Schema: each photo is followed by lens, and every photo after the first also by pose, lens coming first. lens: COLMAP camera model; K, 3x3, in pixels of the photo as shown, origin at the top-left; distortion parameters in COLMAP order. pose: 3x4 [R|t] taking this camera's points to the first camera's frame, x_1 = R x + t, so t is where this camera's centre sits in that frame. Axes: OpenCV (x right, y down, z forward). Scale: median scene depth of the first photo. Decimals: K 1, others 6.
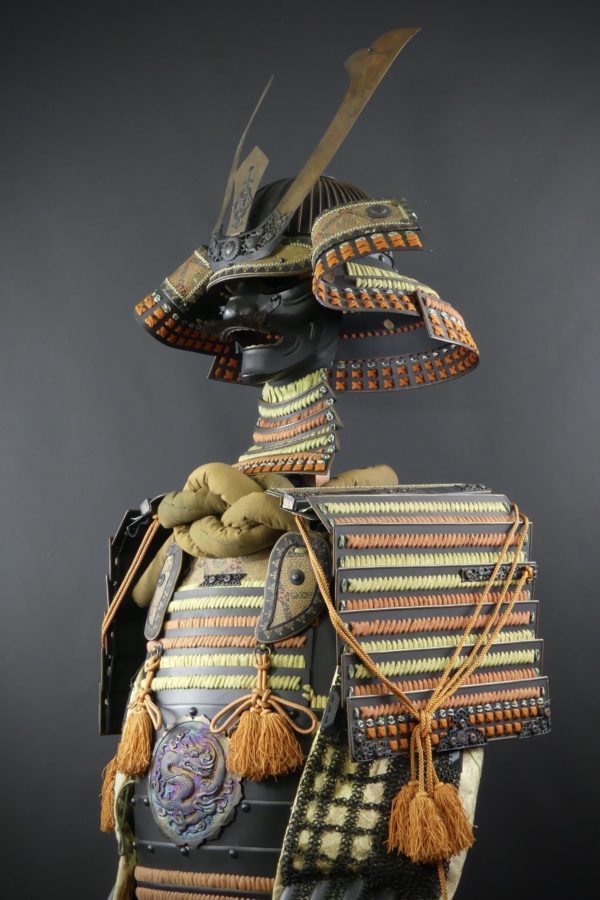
lens RADIAL K [[1405.8, 0, 316.7], [0, 1405.8, 450.9], [0, 0, 1]] dist [-0.031040, 0.054013]
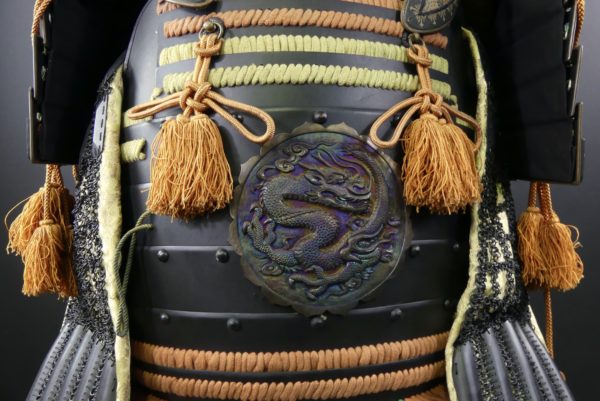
lens RADIAL K [[464.7, 0, 300.0], [0, 464.7, 200.5], [0, 0, 1]] dist [-0.037758, -0.000303]
pose [[0.695659, -0.017875, 0.718150, -0.245791], [-0.124196, 0.981644, 0.144740, 0.188473], [-0.707555, -0.189881, 0.680670, 0.826953]]
